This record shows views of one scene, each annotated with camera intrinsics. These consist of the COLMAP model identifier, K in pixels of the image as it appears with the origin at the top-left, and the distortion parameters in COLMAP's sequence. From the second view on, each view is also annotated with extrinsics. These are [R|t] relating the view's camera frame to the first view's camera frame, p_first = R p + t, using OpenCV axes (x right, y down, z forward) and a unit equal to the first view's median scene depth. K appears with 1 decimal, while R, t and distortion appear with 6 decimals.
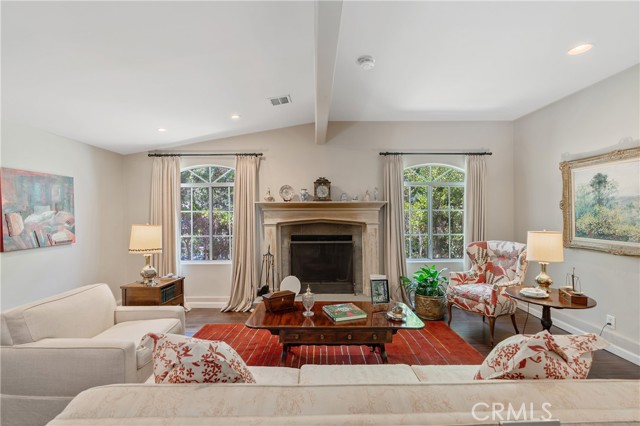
lens RADIAL K [[283.4, 0, 318.1], [0, 283.4, 214.7], [0, 0, 1]] dist [-0.001555, 0.001123]
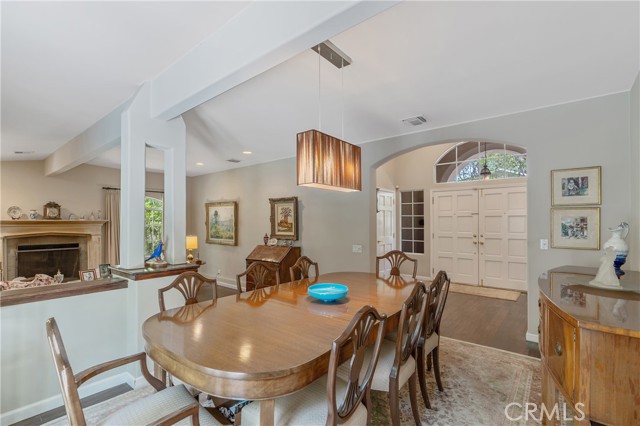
lens RADIAL K [[295.6, 0, 316.7], [0, 295.6, 218.8], [0, 0, 1]] dist [-0.001788, -0.000117]
pose [[0.646764, 0.011634, 0.762601, -0.242732], [-0.000424, 0.999889, -0.014895, -0.030018], [-0.762690, 0.009310, 0.646697, -0.882370]]
